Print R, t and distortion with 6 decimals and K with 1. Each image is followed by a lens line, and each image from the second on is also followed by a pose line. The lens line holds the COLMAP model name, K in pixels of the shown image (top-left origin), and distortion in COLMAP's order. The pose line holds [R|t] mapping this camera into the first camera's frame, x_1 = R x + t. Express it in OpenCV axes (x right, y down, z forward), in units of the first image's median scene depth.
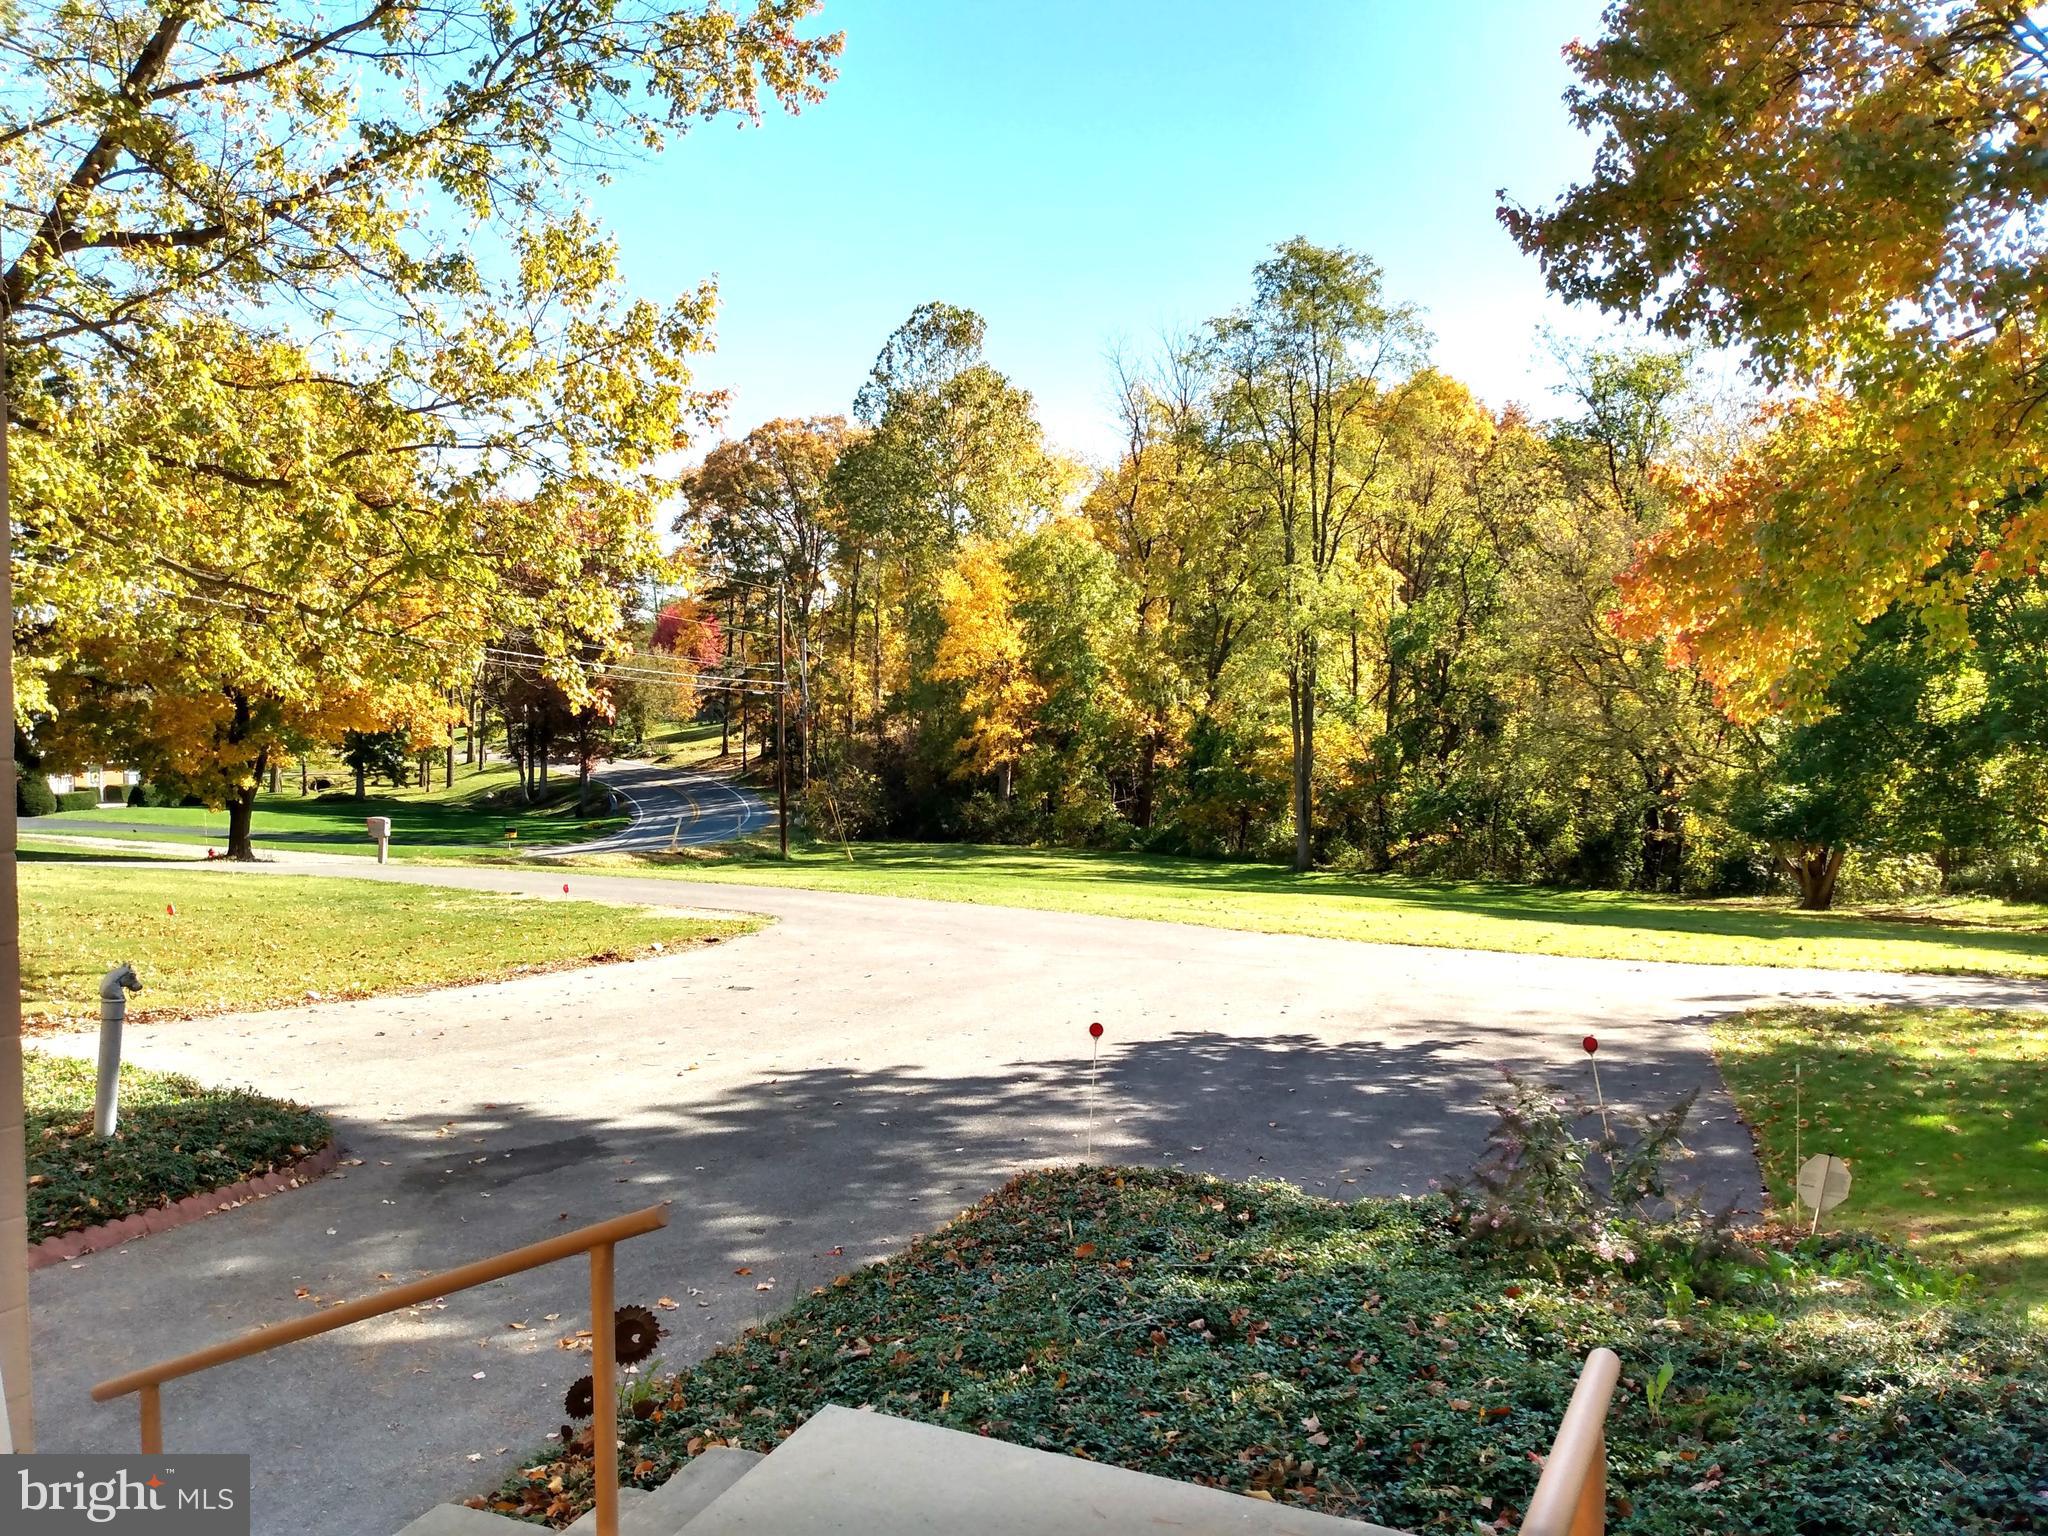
lens RADIAL K [[1369.6, 0, 1024.0], [0, 1369.6, 768.0], [0, 0, 1]] dist [0.006976, 0.000072]
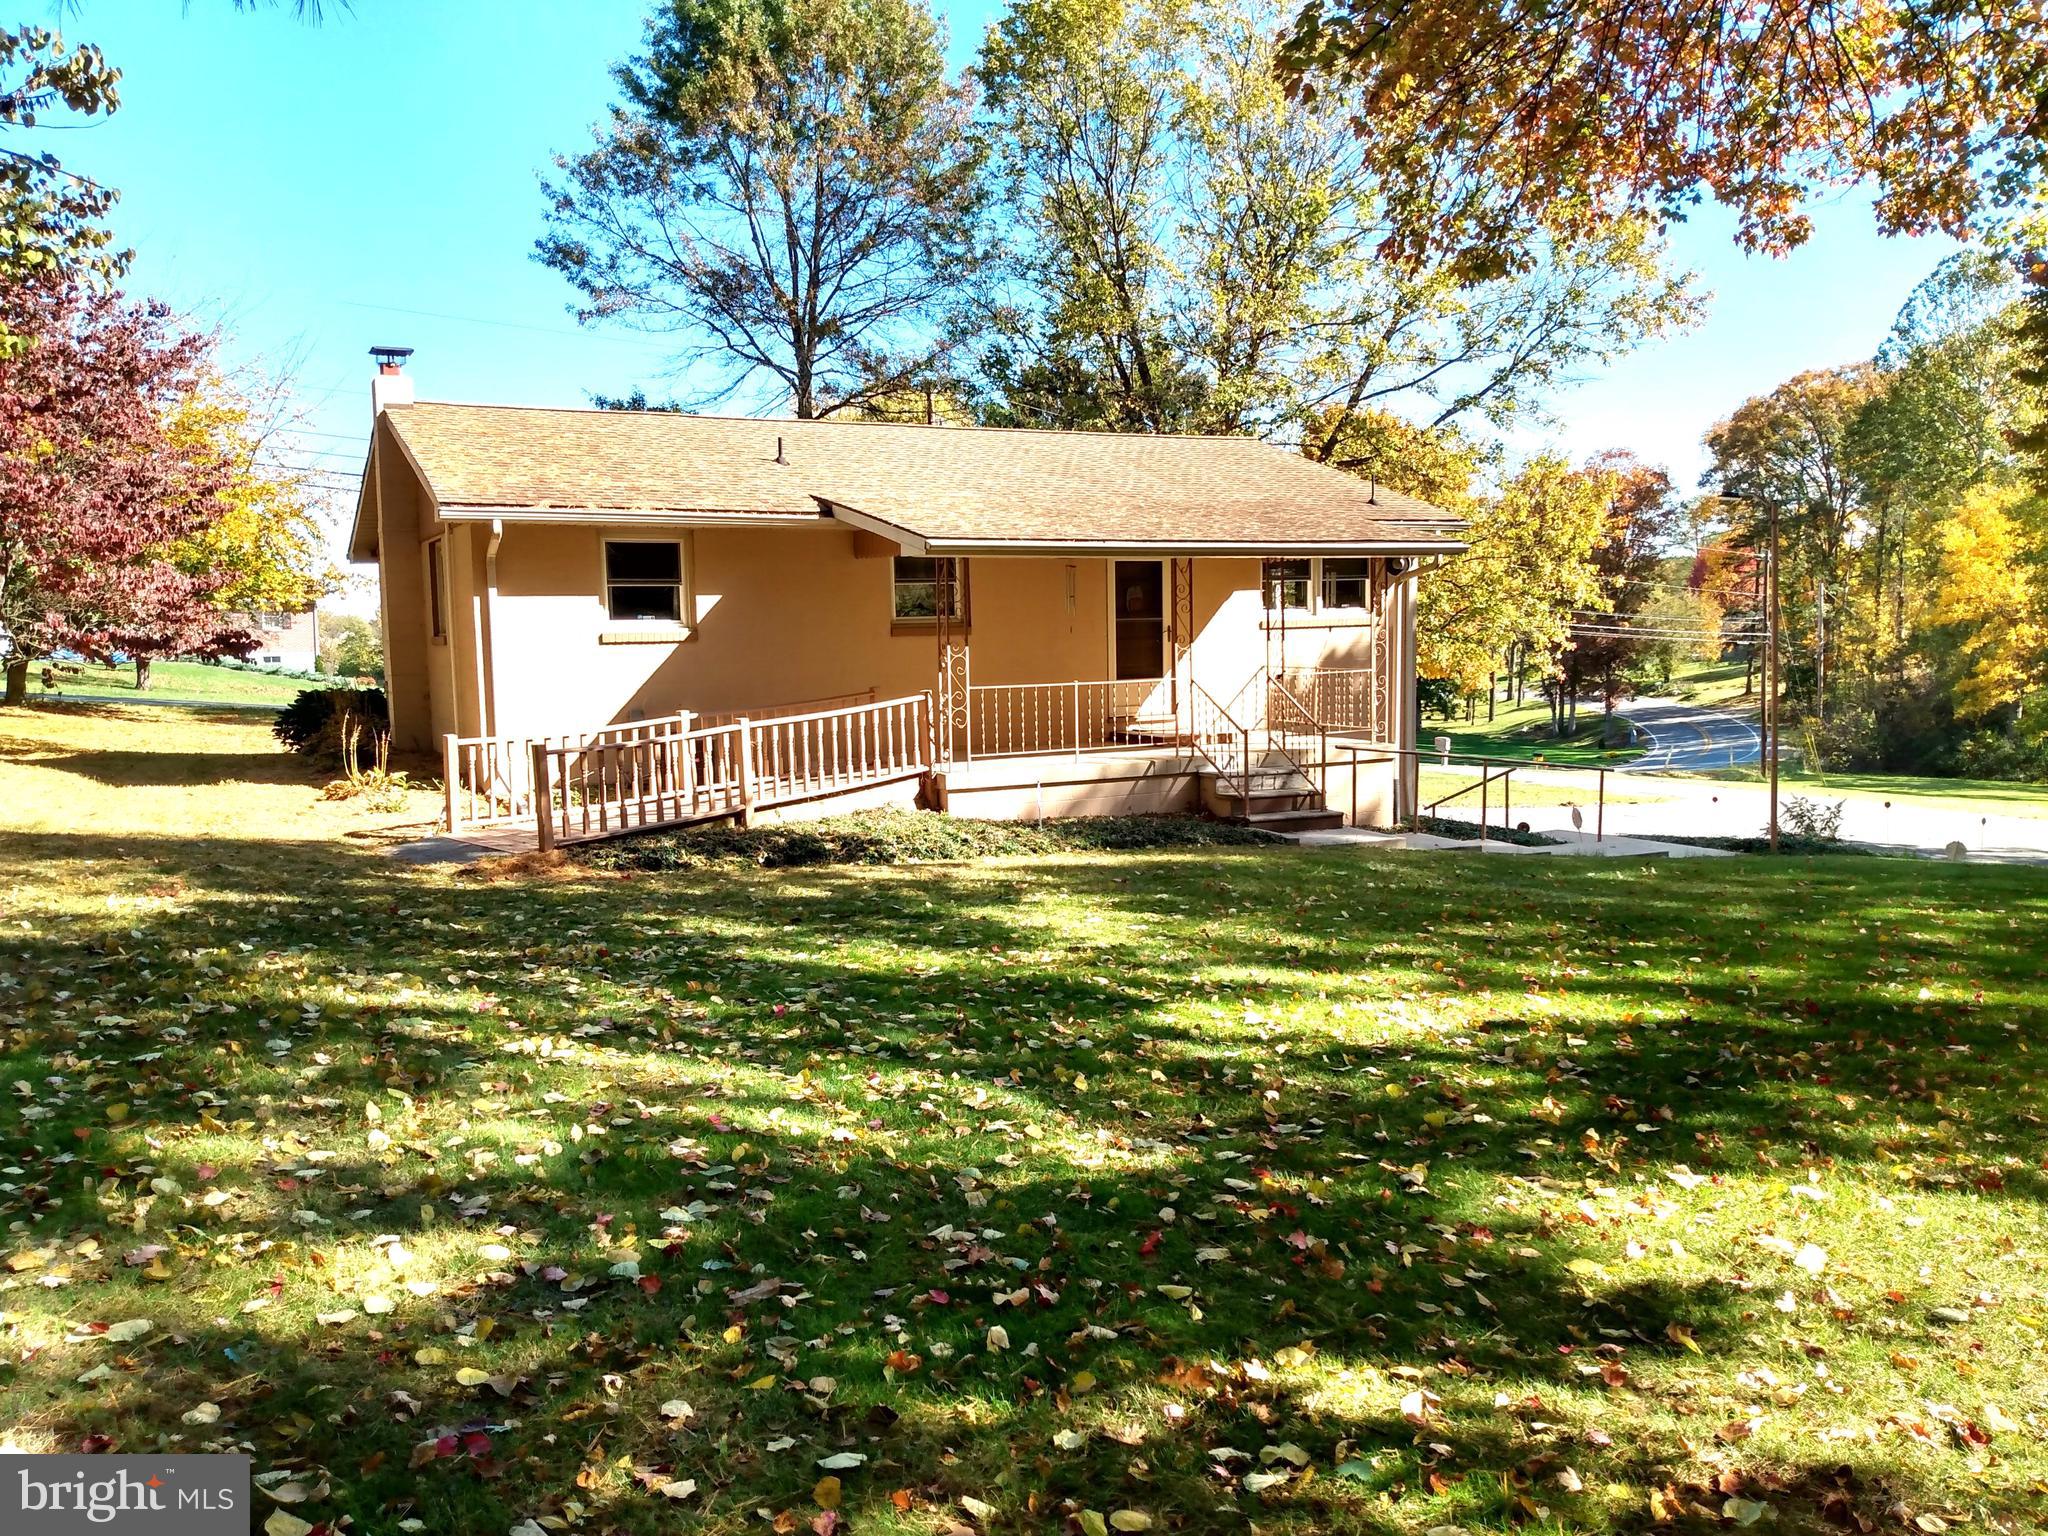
lens RADIAL K [[1607.8, 0, 986.0], [0, 1607.8, 768.2], [0, 0, 1]] dist [0.111652, -0.169743]
pose [[0.764746, 0.032207, -0.643527, 0.151383], [-0.007923, 0.999145, 0.040589, 0.001246], [0.644283, -0.025942, 0.764347, -0.354659]]
